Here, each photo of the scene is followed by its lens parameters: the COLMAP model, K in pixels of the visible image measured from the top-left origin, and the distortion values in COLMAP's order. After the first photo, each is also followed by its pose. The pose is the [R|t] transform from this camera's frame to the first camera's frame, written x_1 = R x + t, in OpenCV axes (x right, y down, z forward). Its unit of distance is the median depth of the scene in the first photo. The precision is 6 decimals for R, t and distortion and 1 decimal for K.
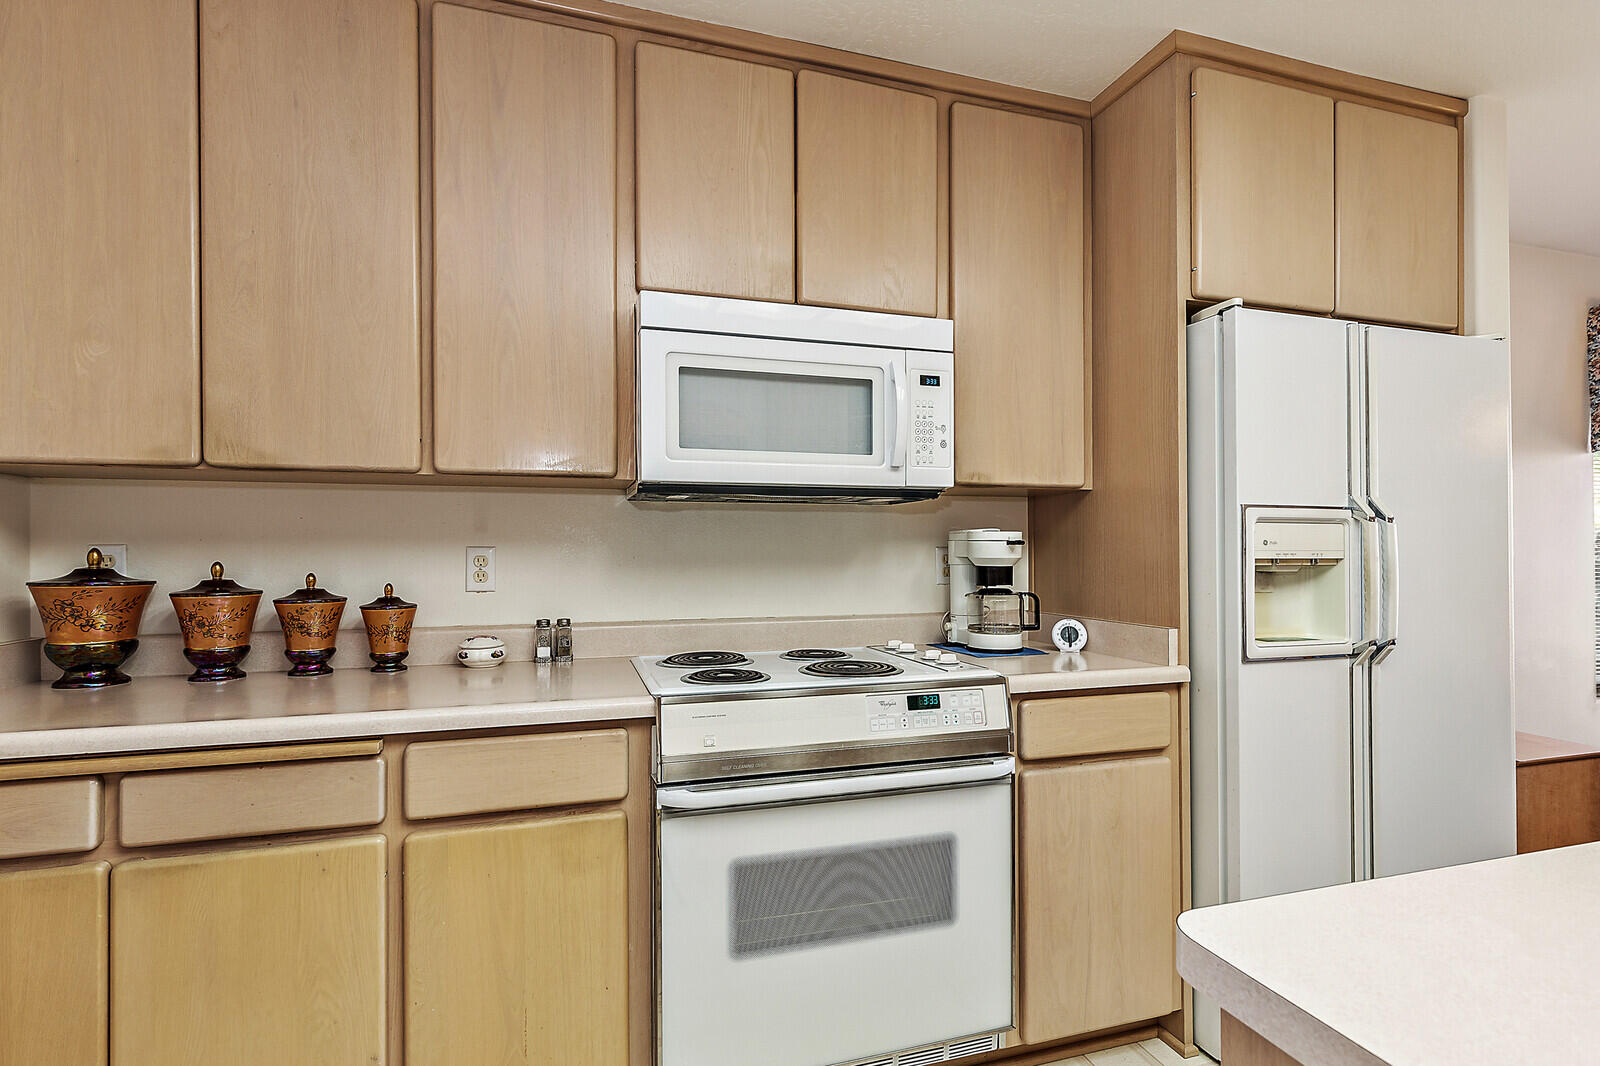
lens RADIAL K [[760.0, 0, 802.6], [0, 760.0, 556.3], [0, 0, 1]] dist [0.006669, -0.001558]
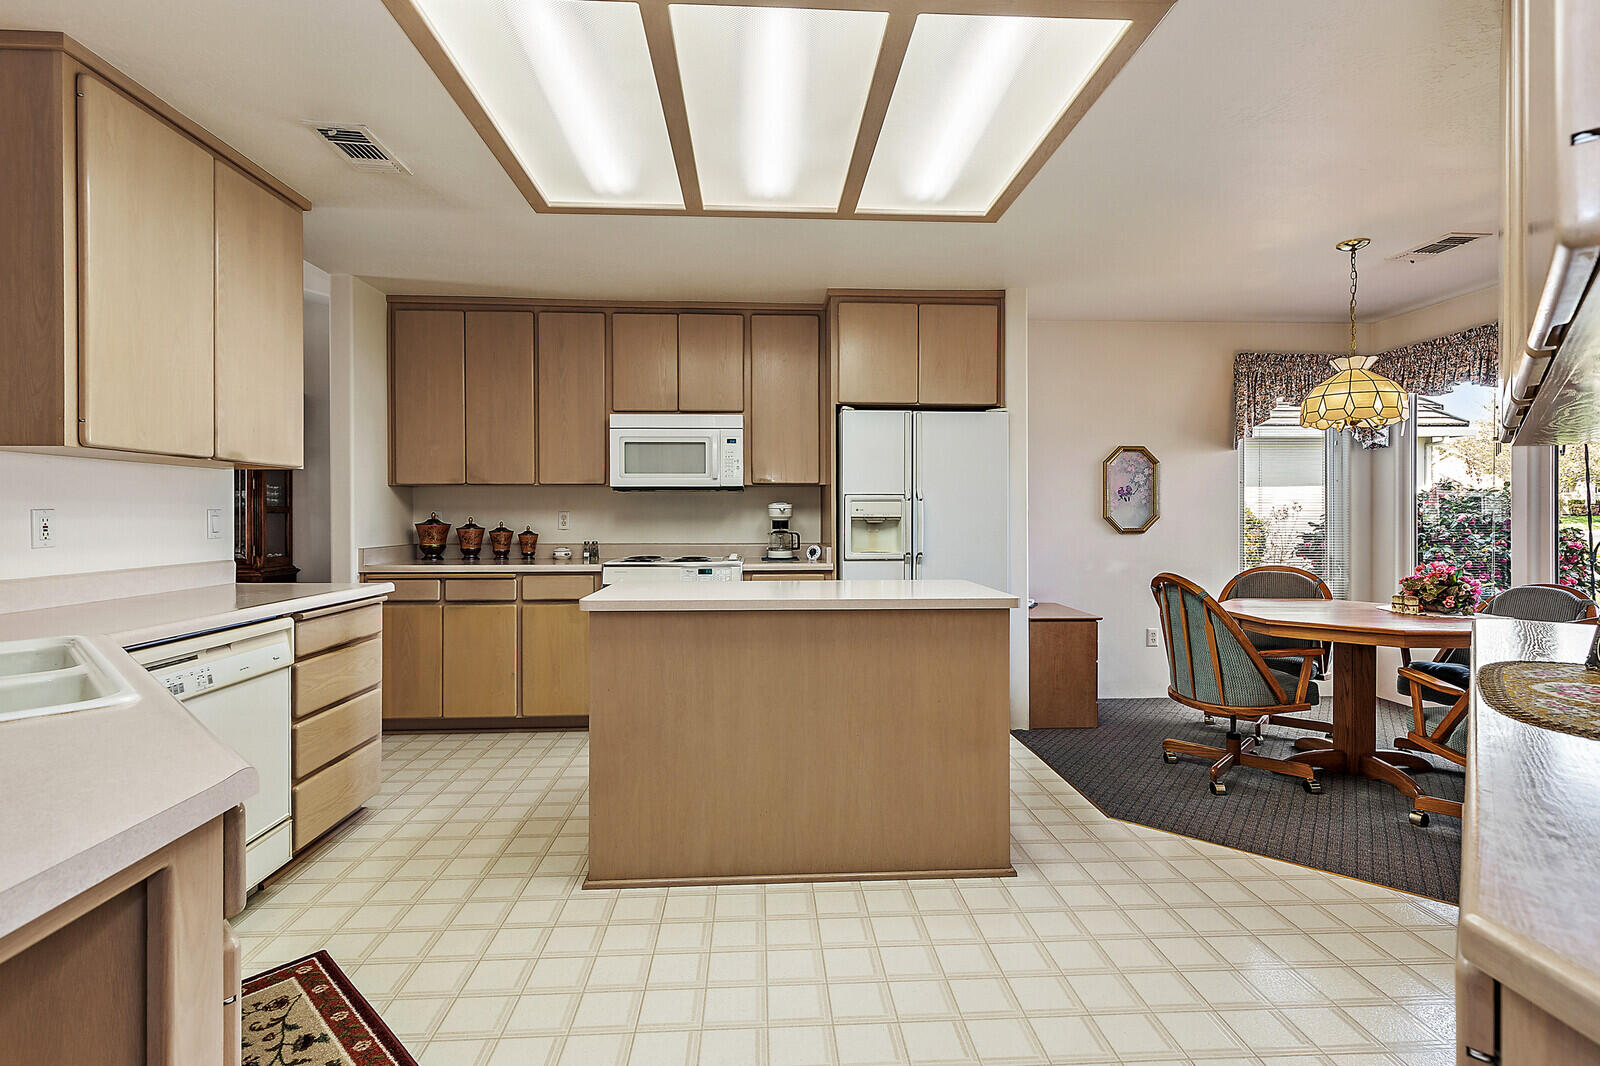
lens RADIAL K [[760.0, 0, 801.7], [0, 760.0, 519.3], [0, 0, 1]] dist [0.006669, -0.001558]
pose [[0.969587, 0.003040, -0.244728, 0.985478], [-0.003046, 0.999995, 0.000353, 0.010513], [0.244728, 0.000403, 0.969592, -1.270851]]
